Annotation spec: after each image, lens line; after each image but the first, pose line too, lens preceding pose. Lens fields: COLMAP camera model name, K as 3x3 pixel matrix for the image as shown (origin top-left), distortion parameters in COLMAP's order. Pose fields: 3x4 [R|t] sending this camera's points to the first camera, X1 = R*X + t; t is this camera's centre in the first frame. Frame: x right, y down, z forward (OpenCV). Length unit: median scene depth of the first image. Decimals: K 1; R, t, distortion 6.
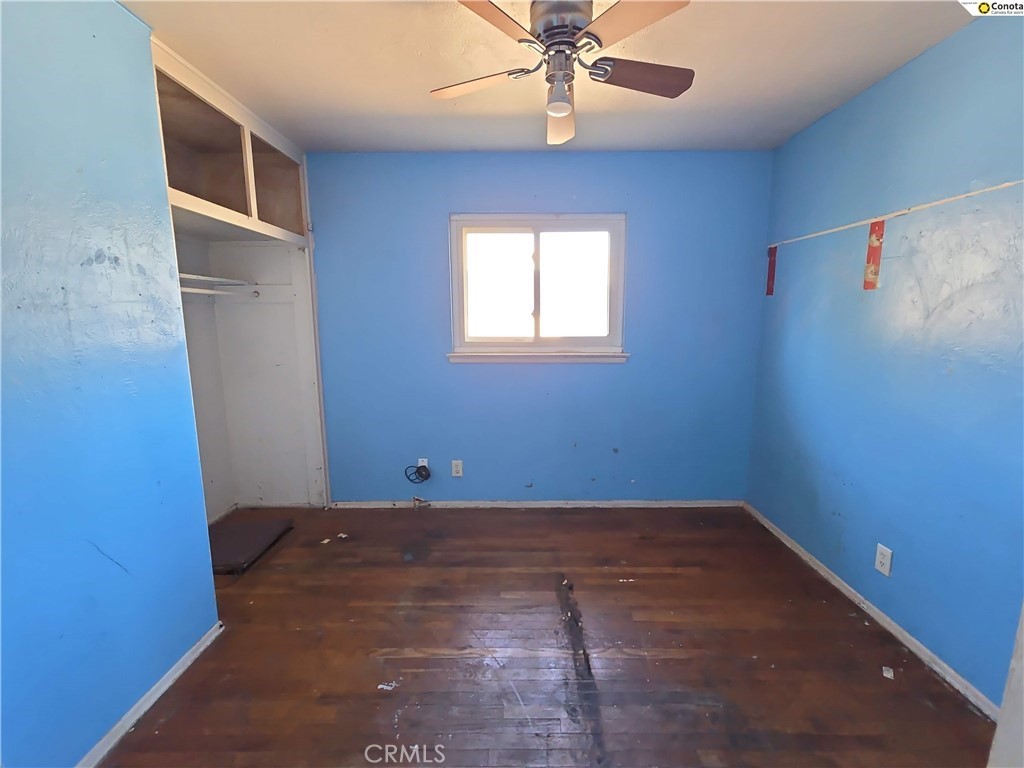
lens RADIAL K [[464.6, 0, 515.8], [0, 464.6, 386.4], [0, 0, 1]] dist [-0.000072, -0.001006]
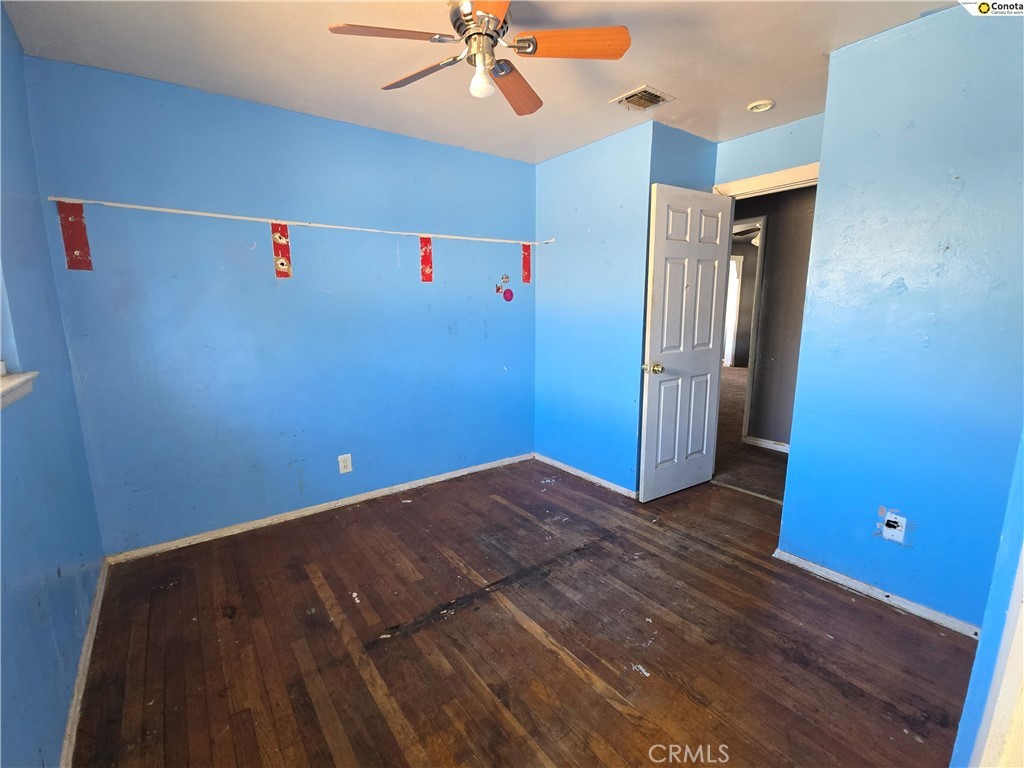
lens RADIAL K [[464.6, 0, 515.7], [0, 464.6, 387.2], [0, 0, 1]] dist [-0.000072, -0.001006]
pose [[-0.602285, -0.132224, 0.787254, -0.653003], [0.127764, 0.957508, 0.258564, -0.170811], [-0.787990, 0.256312, -0.559799, 1.293491]]
